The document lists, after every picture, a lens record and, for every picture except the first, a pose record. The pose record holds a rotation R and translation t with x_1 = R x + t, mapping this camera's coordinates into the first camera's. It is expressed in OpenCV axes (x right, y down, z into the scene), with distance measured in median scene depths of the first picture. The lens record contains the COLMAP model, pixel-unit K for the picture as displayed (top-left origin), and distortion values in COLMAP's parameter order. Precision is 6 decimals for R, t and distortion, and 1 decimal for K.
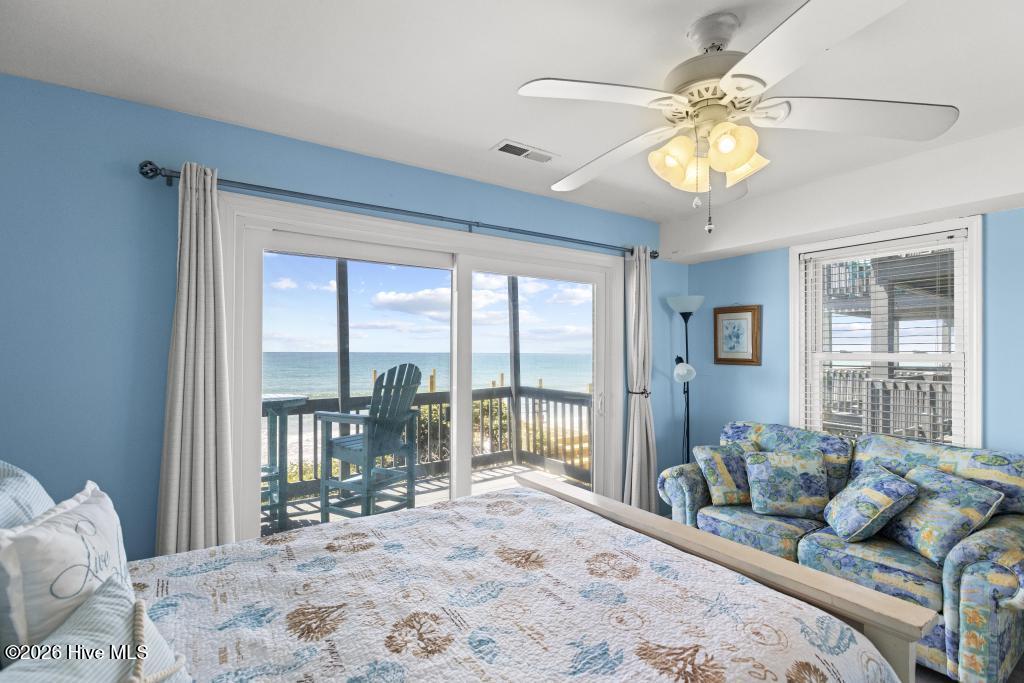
lens RADIAL K [[479.4, 0, 519.7], [0, 479.4, 347.7], [0, 0, 1]] dist [-0.003906, 0.000708]
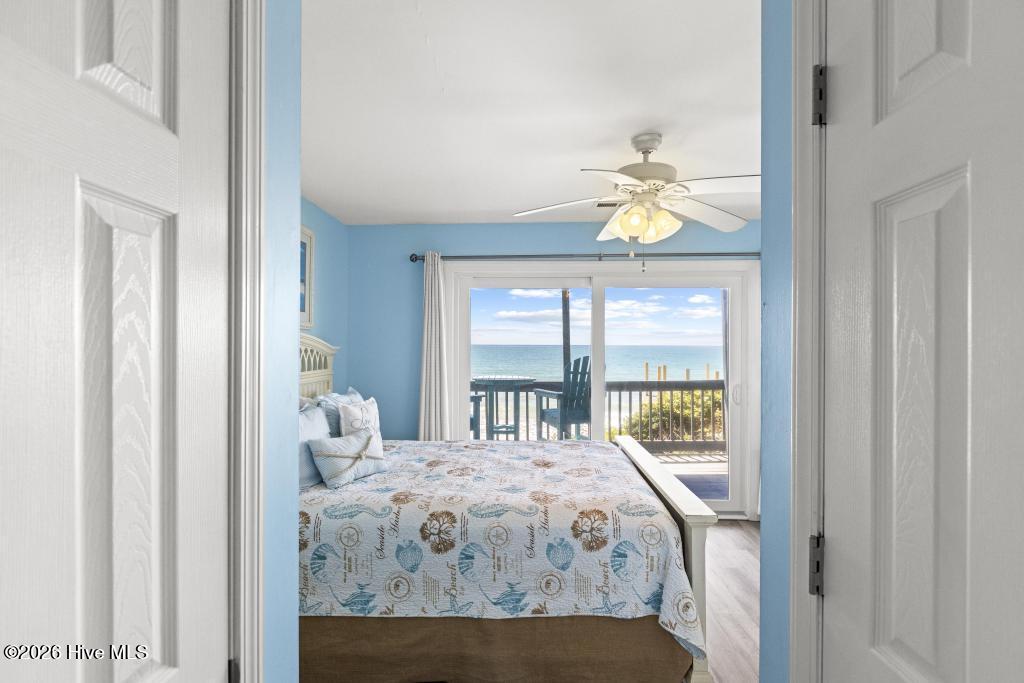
lens RADIAL K [[479.4, 0, 505.3], [0, 479.4, 343.2], [0, 0, 1]] dist [-0.003906, 0.000708]
pose [[0.804234, -0.003514, -0.594302, 0.759485], [0.006318, 0.999977, 0.002636, -0.013542], [0.594279, -0.005874, 0.804237, -0.412804]]
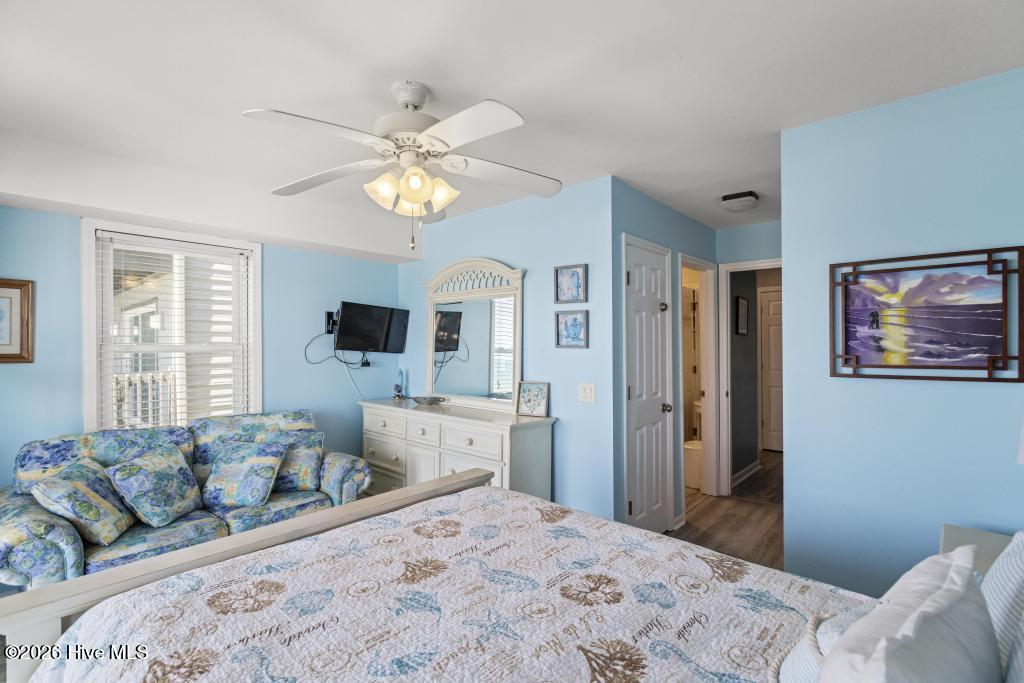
lens RADIAL K [[479.4, 0, 507.7], [0, 479.4, 340.6], [0, 0, 1]] dist [-0.003906, 0.000708]
pose [[-0.235840, 0.004928, 0.971779, -0.721239], [-0.004354, 0.999972, -0.006128, 0.008914], [-0.971782, -0.005677, -0.235812, 0.834122]]
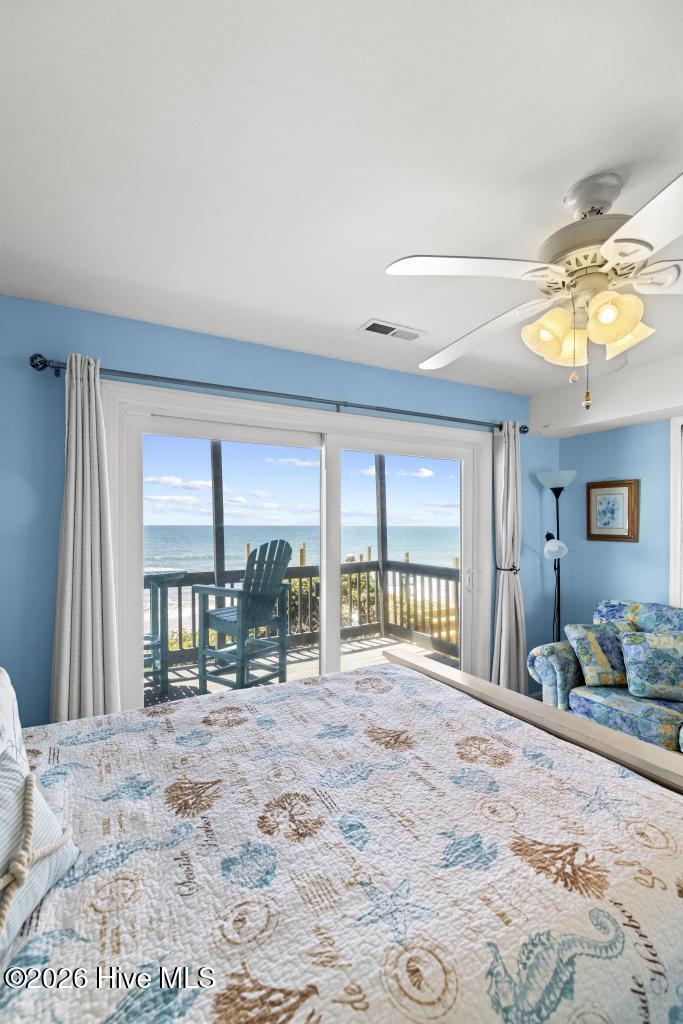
lens RADIAL K [[464.2, 0, 343.6], [0, 464.2, 528.5], [0, 0, 1]] dist [0.005689, -0.000575]
pose [[0.995843, -0.002634, -0.091048, -0.003640], [0.004185, 0.999849, 0.016843, -0.015060], [0.090990, -0.017154, 0.995704, 0.021594]]
